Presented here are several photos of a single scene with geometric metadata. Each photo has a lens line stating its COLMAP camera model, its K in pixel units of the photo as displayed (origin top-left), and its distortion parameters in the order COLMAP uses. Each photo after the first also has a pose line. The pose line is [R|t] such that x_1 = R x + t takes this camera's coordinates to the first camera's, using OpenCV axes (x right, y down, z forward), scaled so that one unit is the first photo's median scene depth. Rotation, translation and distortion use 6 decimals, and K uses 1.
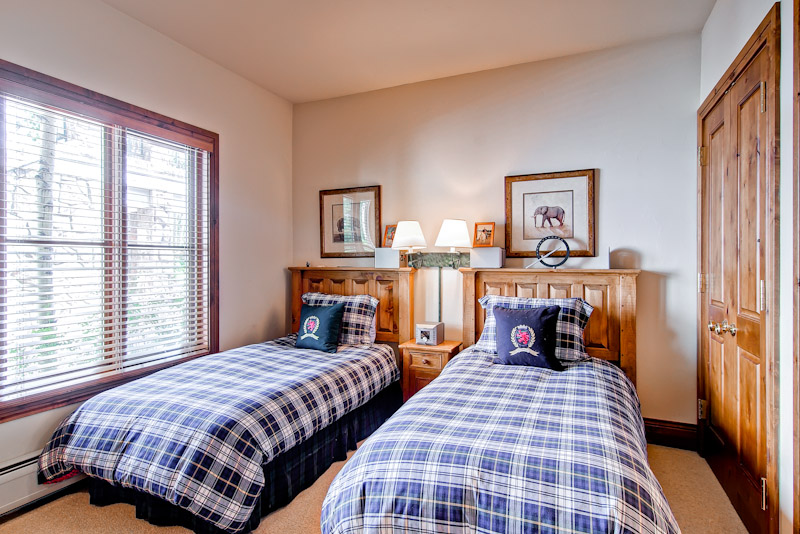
lens RADIAL K [[432.3, 0, 395.7], [0, 432.3, 266.2], [0, 0, 1]] dist [0.025839, -0.007385]
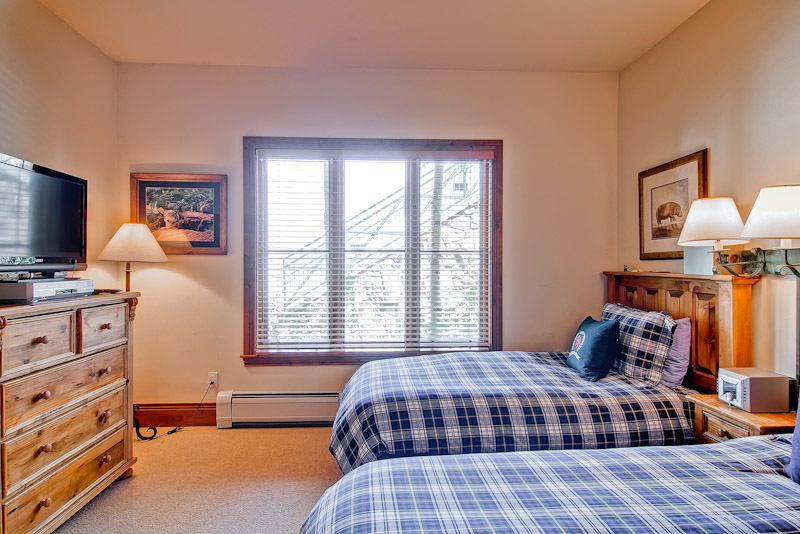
lens RADIAL K [[432.3, 0, 396.4], [0, 432.3, 264.2], [0, 0, 1]] dist [0.025839, -0.007385]
pose [[0.447460, 0.001078, -0.894303, 0.360789], [-0.014168, 0.999882, -0.005883, -0.001186], [0.894192, 0.015303, 0.447423, 0.295102]]
